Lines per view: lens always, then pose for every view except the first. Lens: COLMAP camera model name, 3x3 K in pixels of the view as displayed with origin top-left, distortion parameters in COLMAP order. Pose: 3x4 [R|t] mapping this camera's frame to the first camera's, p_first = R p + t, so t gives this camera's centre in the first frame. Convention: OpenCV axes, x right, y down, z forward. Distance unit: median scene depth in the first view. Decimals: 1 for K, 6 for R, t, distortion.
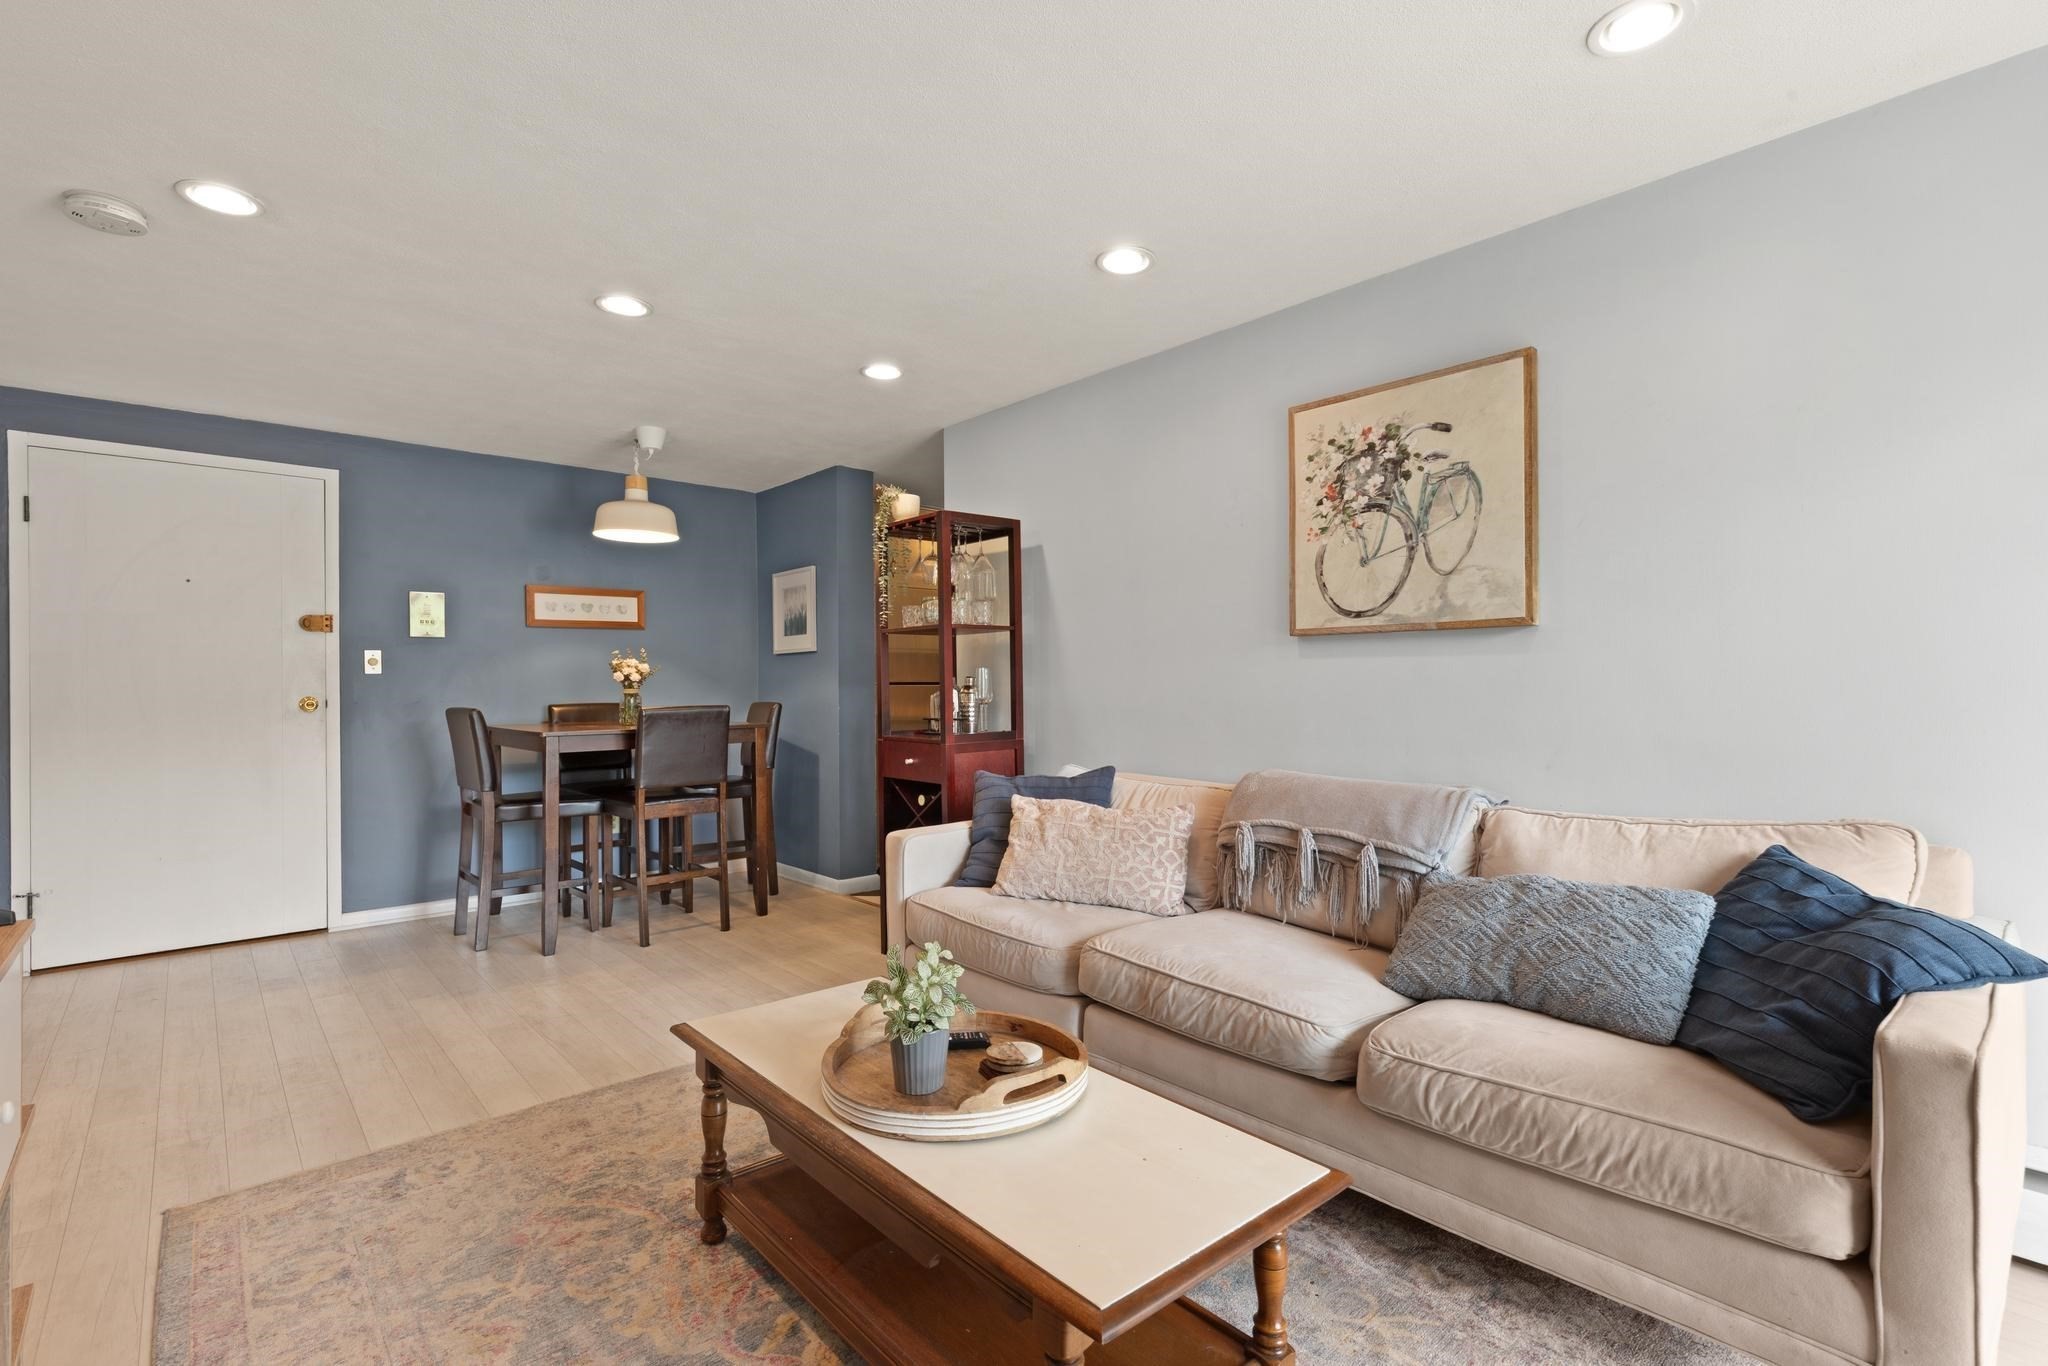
lens RADIAL K [[931.6, 0, 1025.8], [0, 931.6, 682.5], [0, 0, 1]] dist [0.010429, -0.002066]
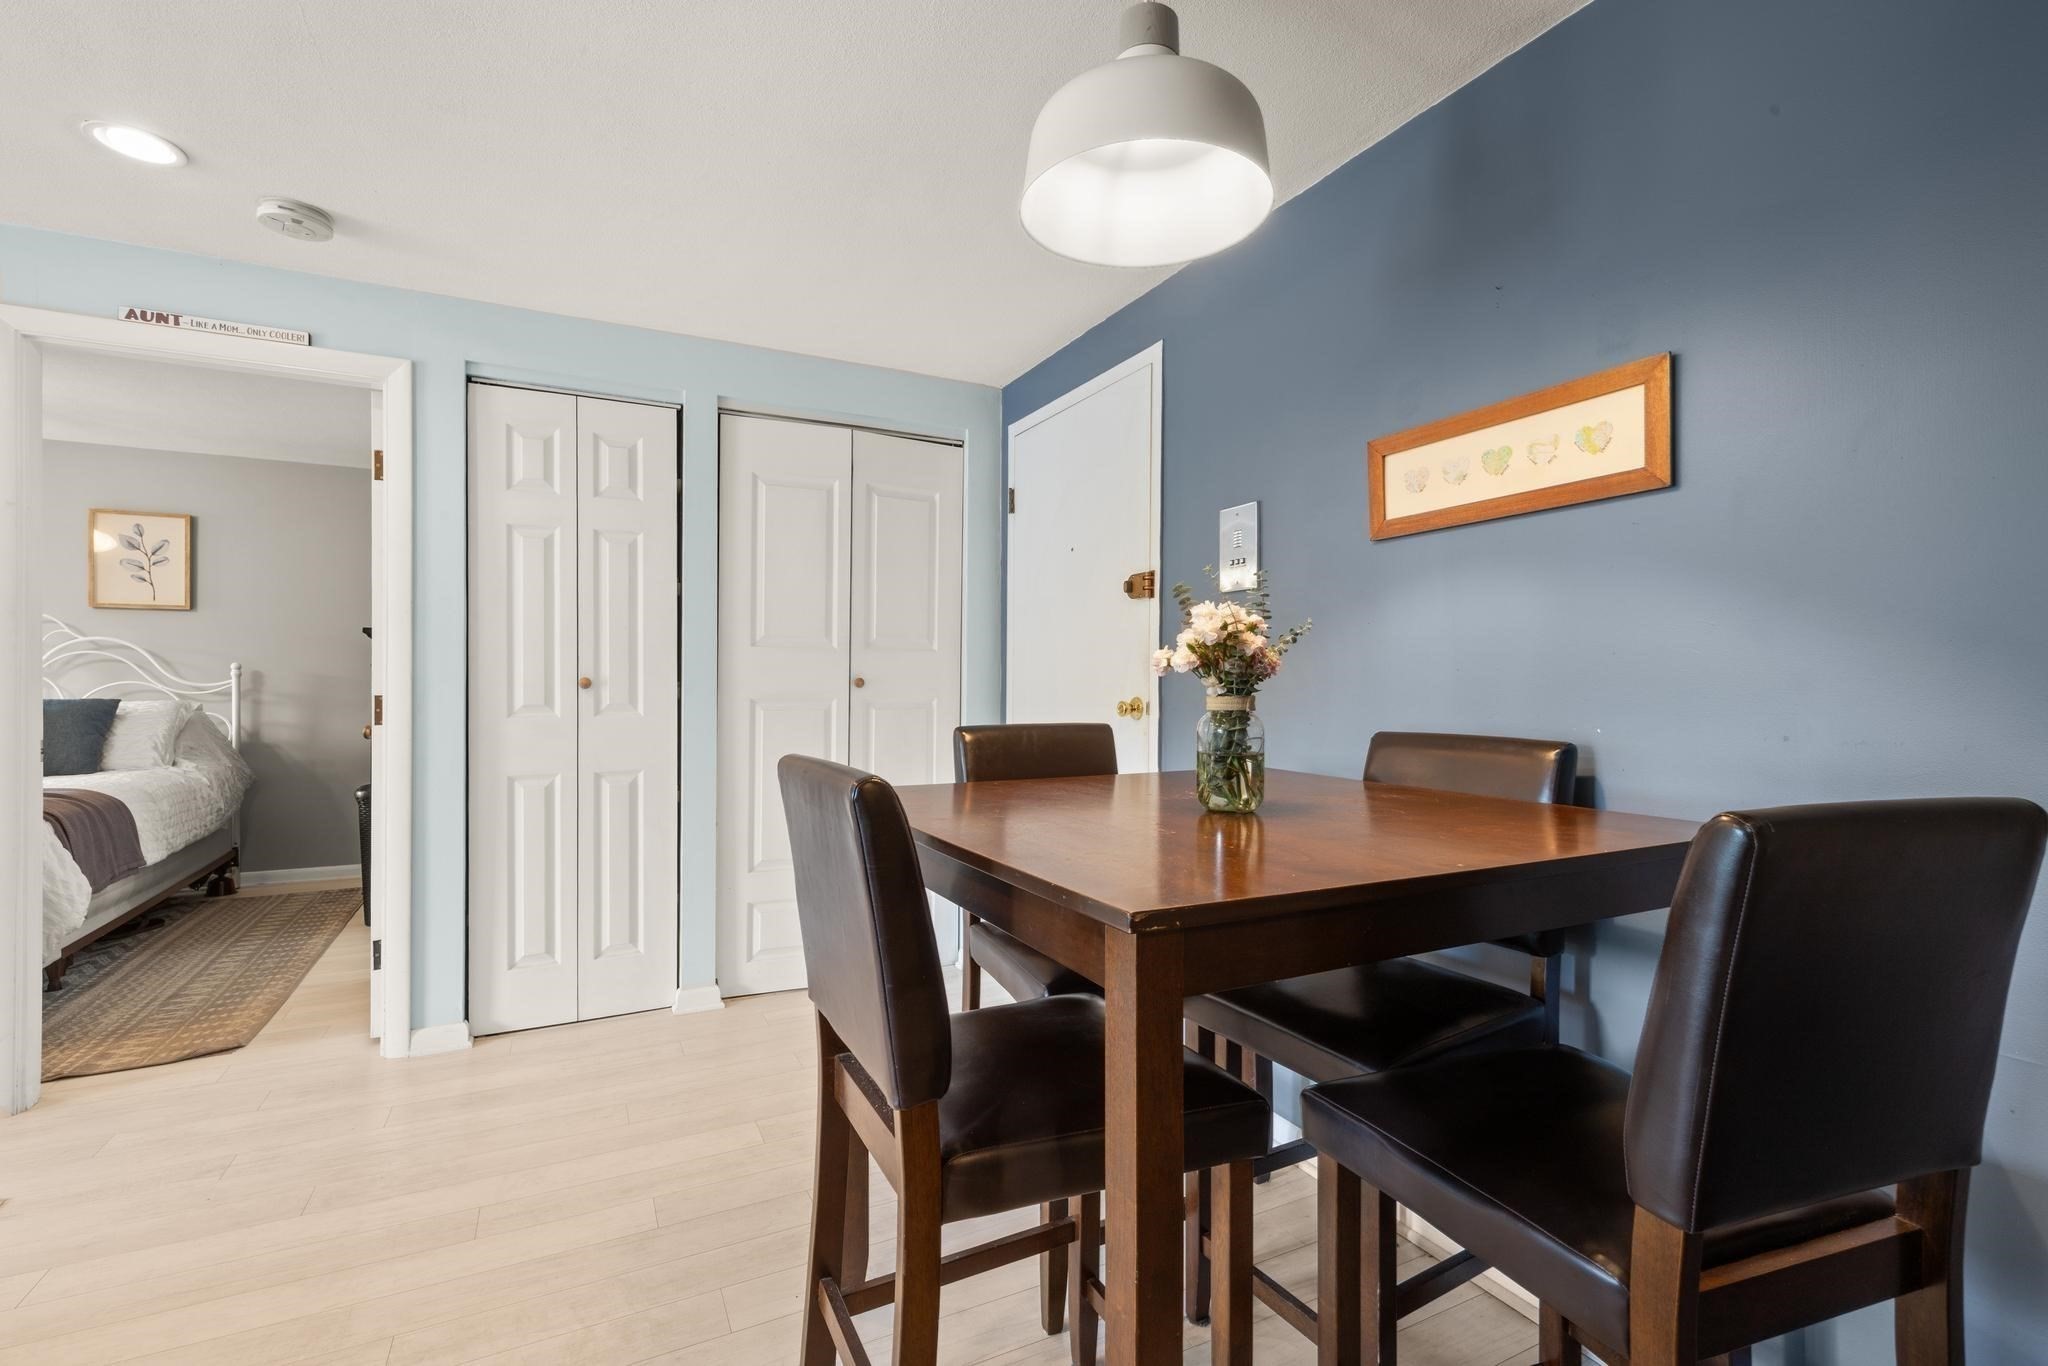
lens RADIAL K [[931.6, 0, 1041.1], [0, 931.6, 679.4], [0, 0, 1]] dist [0.010429, -0.002066]
pose [[-0.265388, 0.004745, -0.964130, -0.169104], [0.001684, 0.999989, 0.004458, -0.001319], [0.964140, -0.000440, -0.265393, 1.704907]]
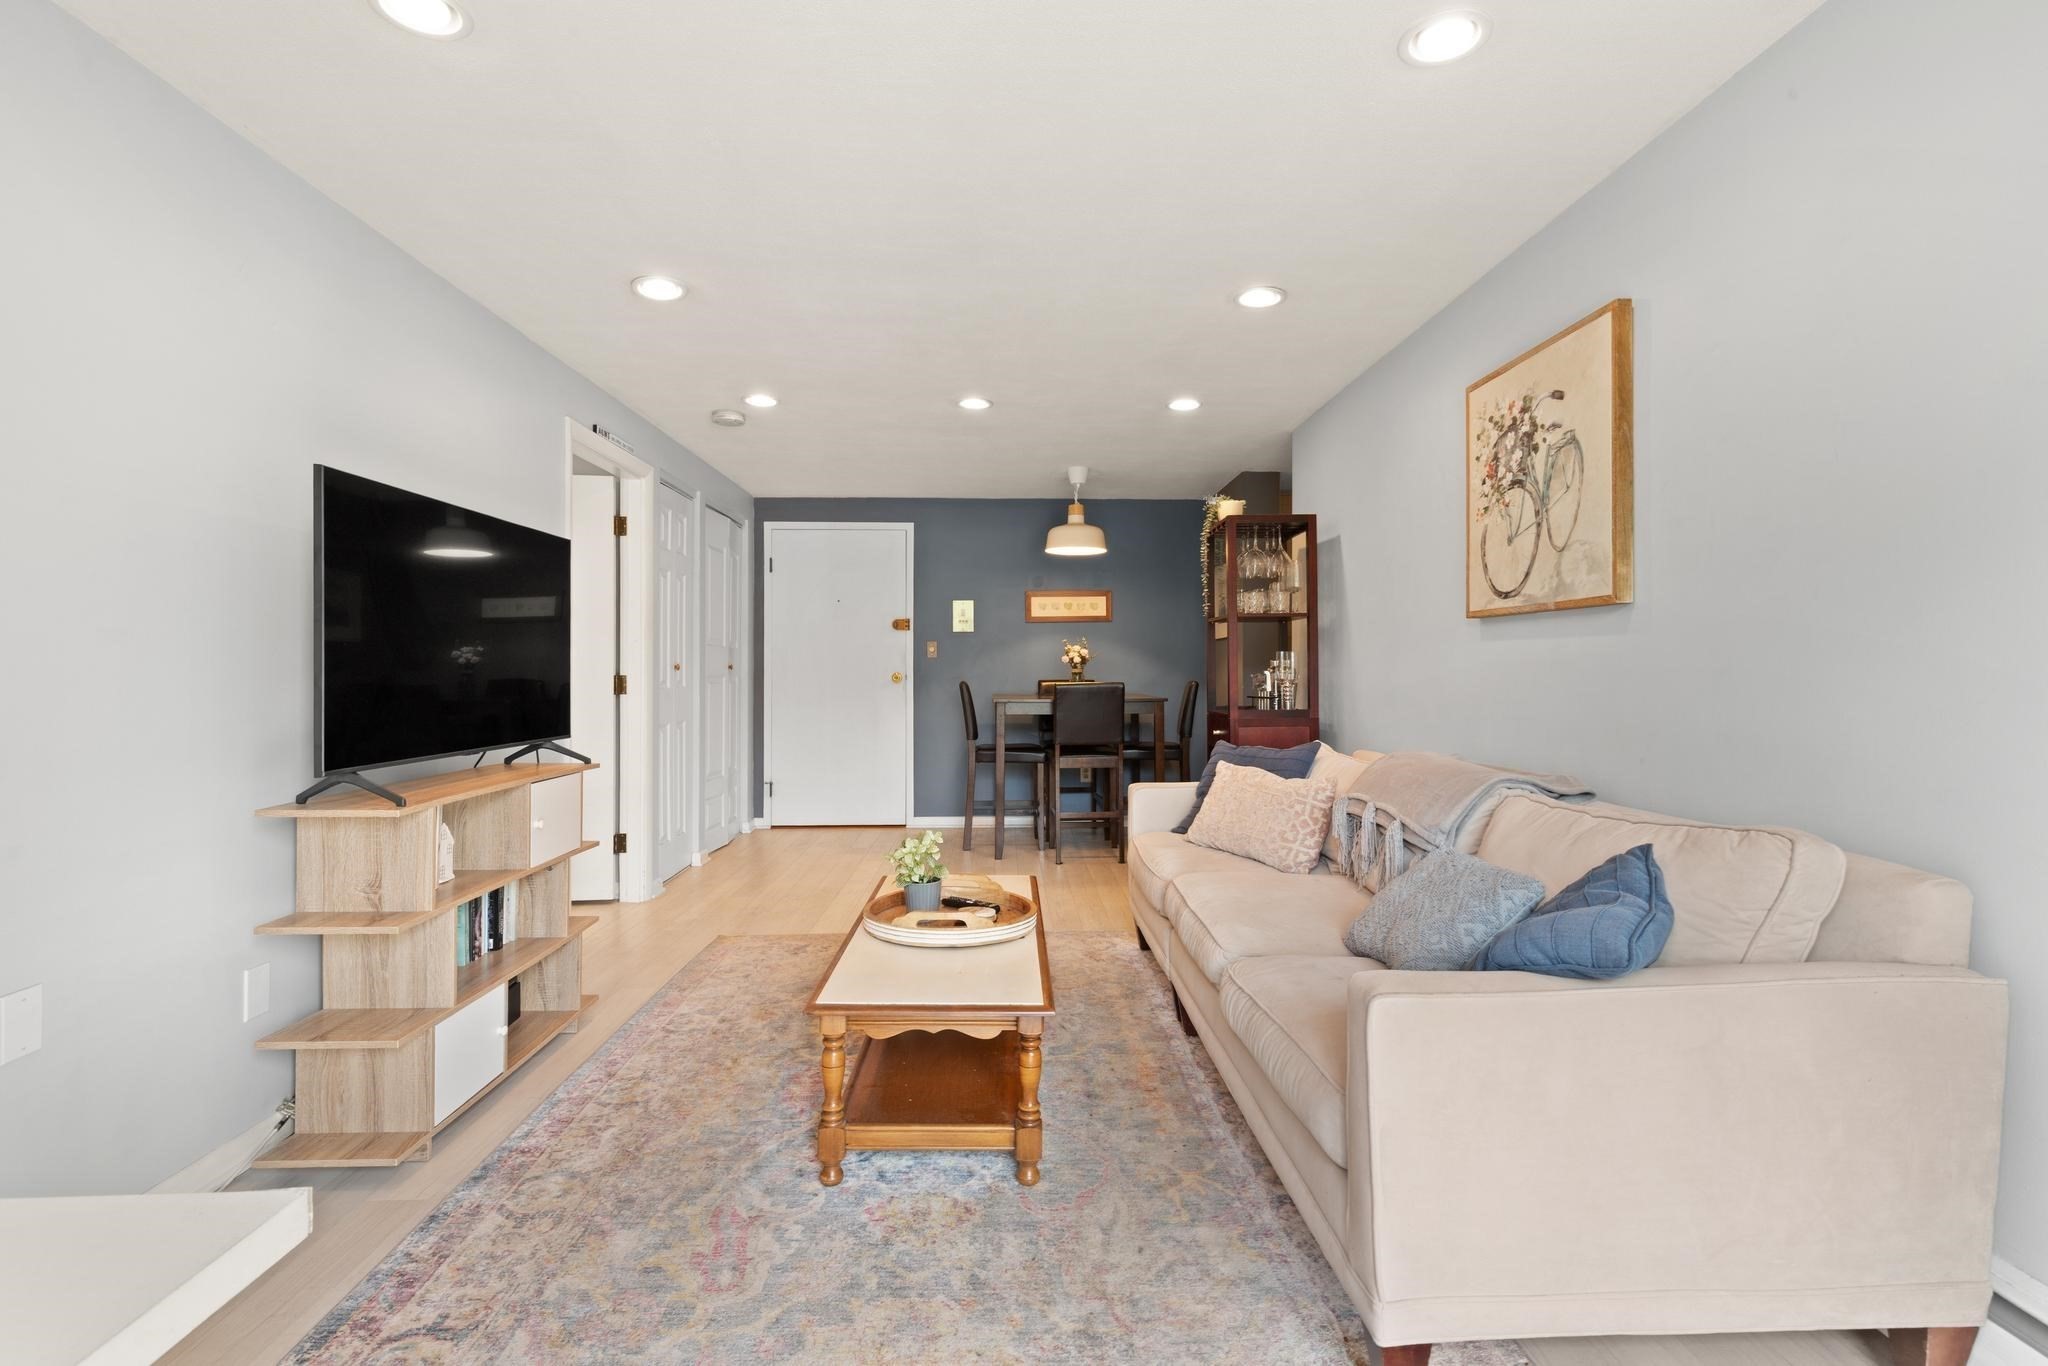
lens RADIAL K [[931.6, 0, 1049.2], [0, 931.6, 665.3], [0, 0, 1]] dist [0.010429, -0.002066]
pose [[0.778682, 0.002543, -0.627413, 0.596314], [-0.000814, 0.999995, 0.003044, -0.002739], [0.627418, -0.001859, 0.778680, -0.053605]]
